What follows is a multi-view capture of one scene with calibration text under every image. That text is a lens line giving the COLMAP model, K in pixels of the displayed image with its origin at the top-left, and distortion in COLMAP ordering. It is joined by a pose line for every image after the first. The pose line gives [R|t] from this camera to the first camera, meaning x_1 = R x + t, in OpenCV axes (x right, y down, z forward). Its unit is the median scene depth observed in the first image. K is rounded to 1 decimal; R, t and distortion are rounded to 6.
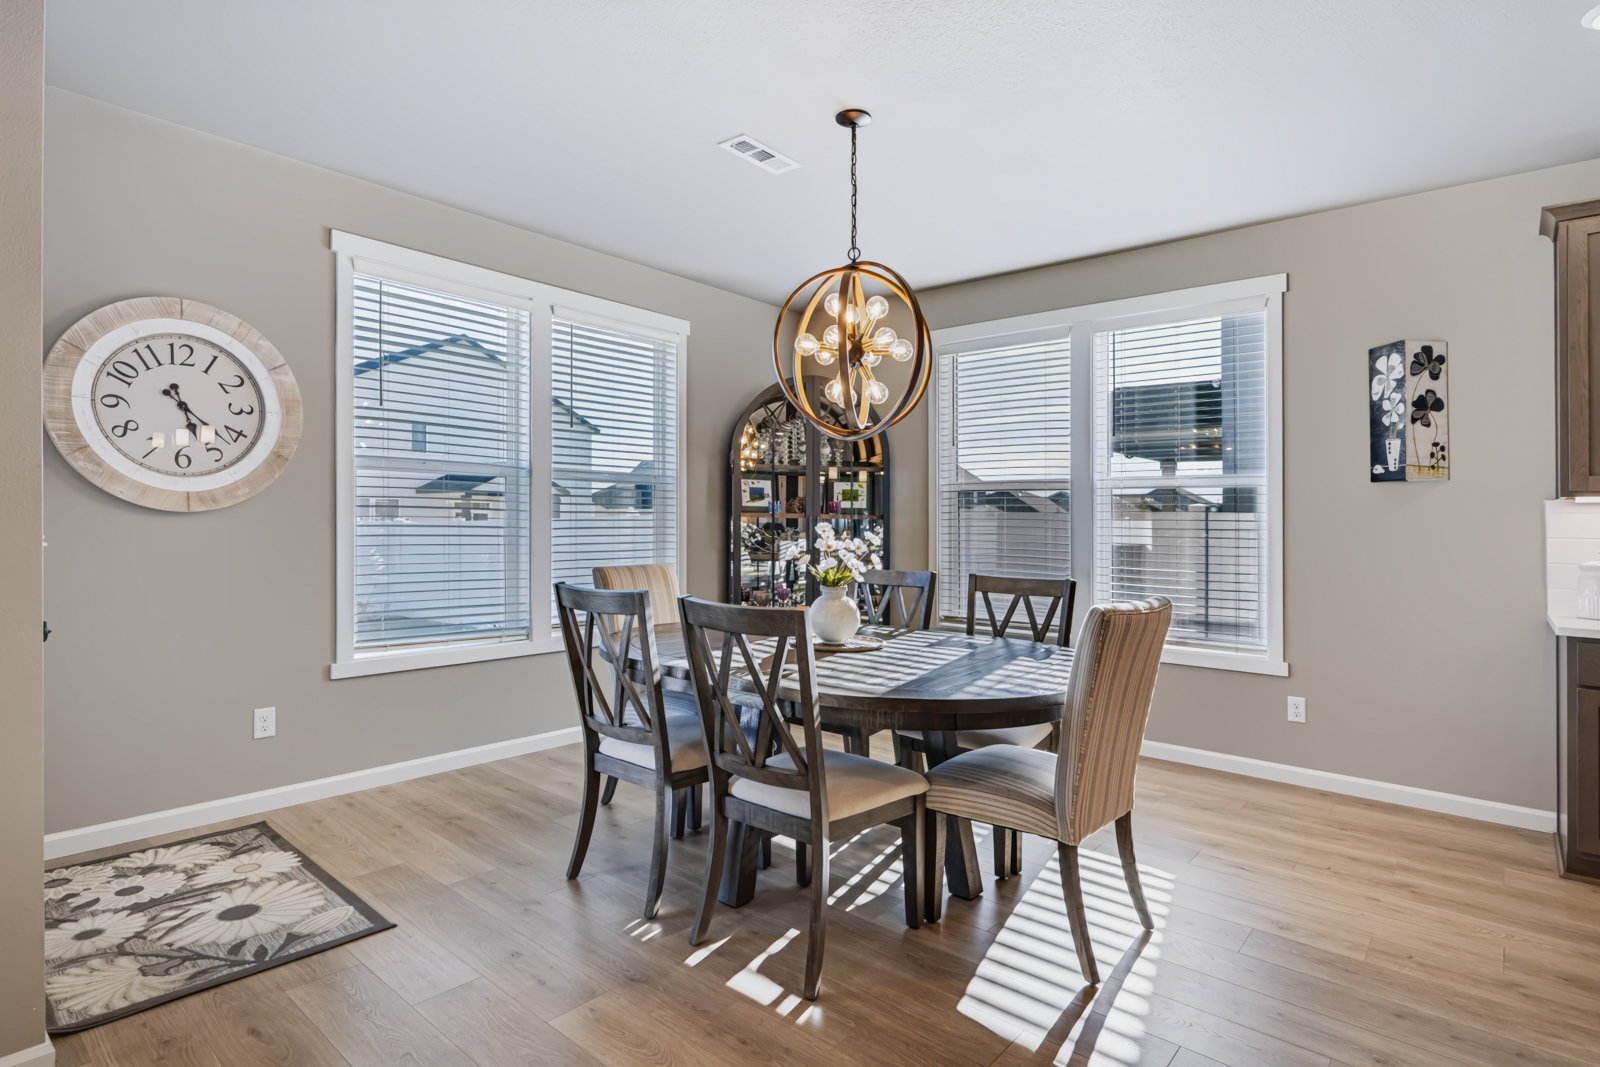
lens RADIAL K [[846.3, 0, 801.7], [0, 846.3, 521.1], [0, 0, 1]] dist [-0.004025, 0.001262]
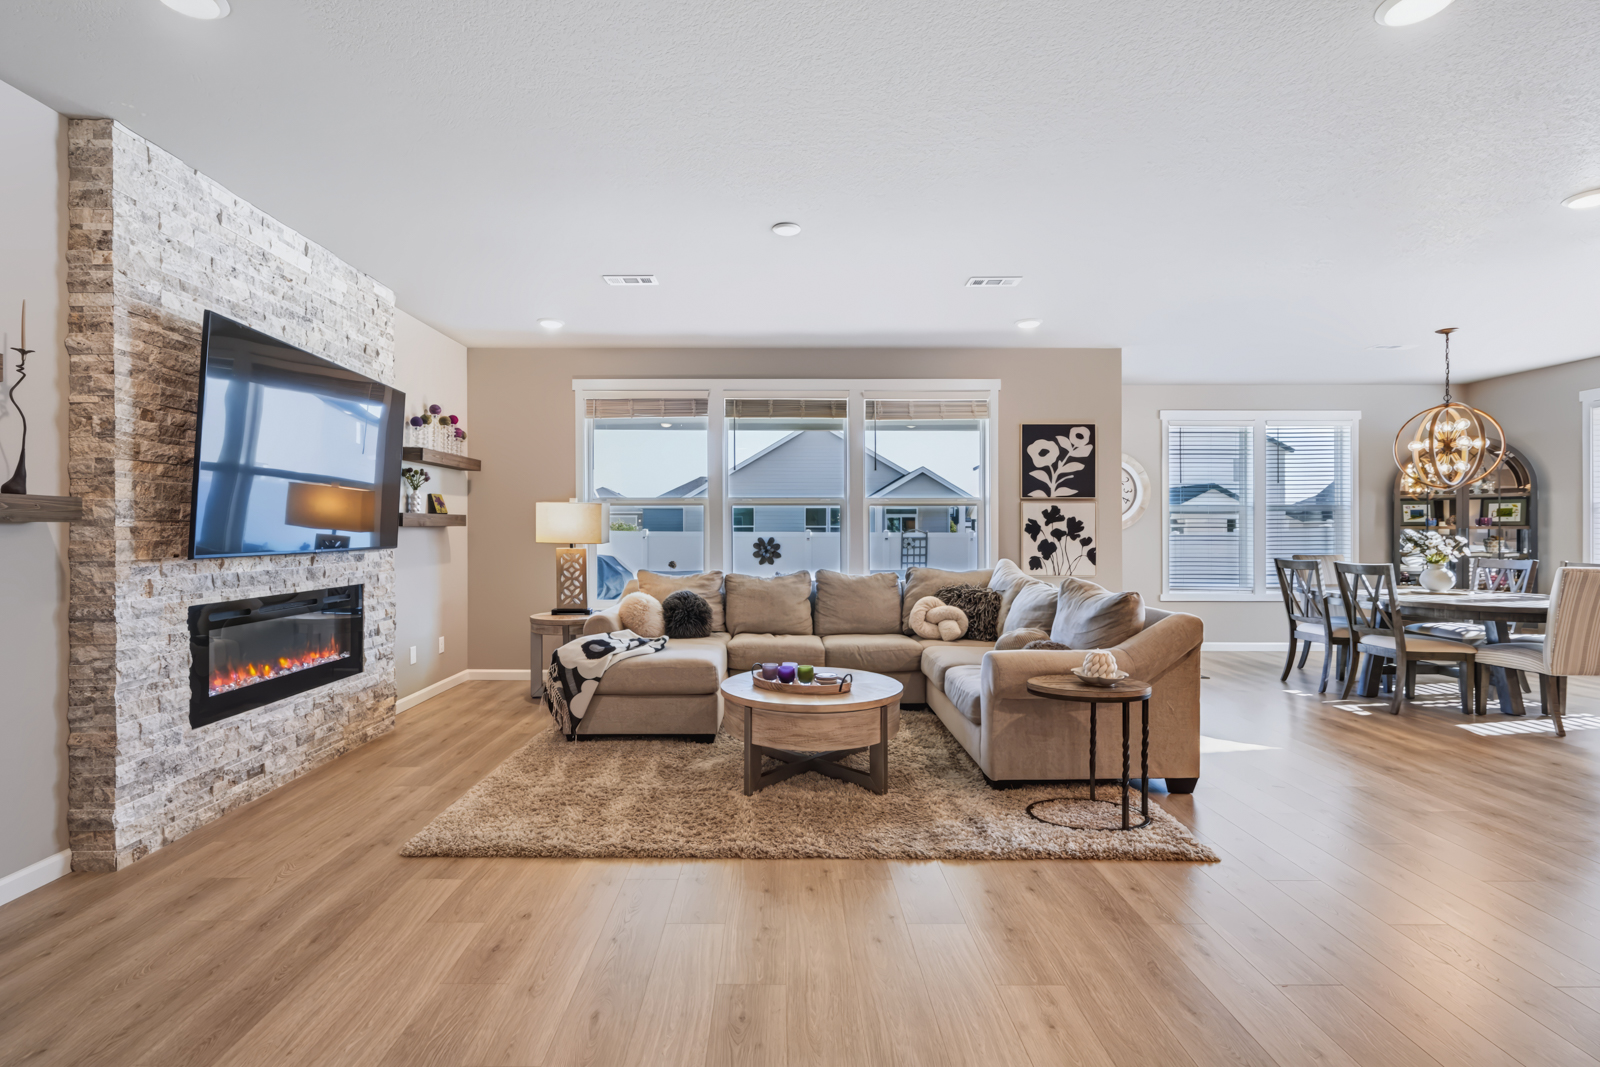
lens RADIAL K [[712.5, 0, 794.2], [0, 712.5, 533.1], [0, 0, 1]] dist [0.003829, 0.000607]
pose [[0.656759, -0.011924, -0.754006, 0.280204], [0.010470, 0.999923, -0.006693, 0.000146], [0.754028, -0.003499, 0.656833, -1.109903]]
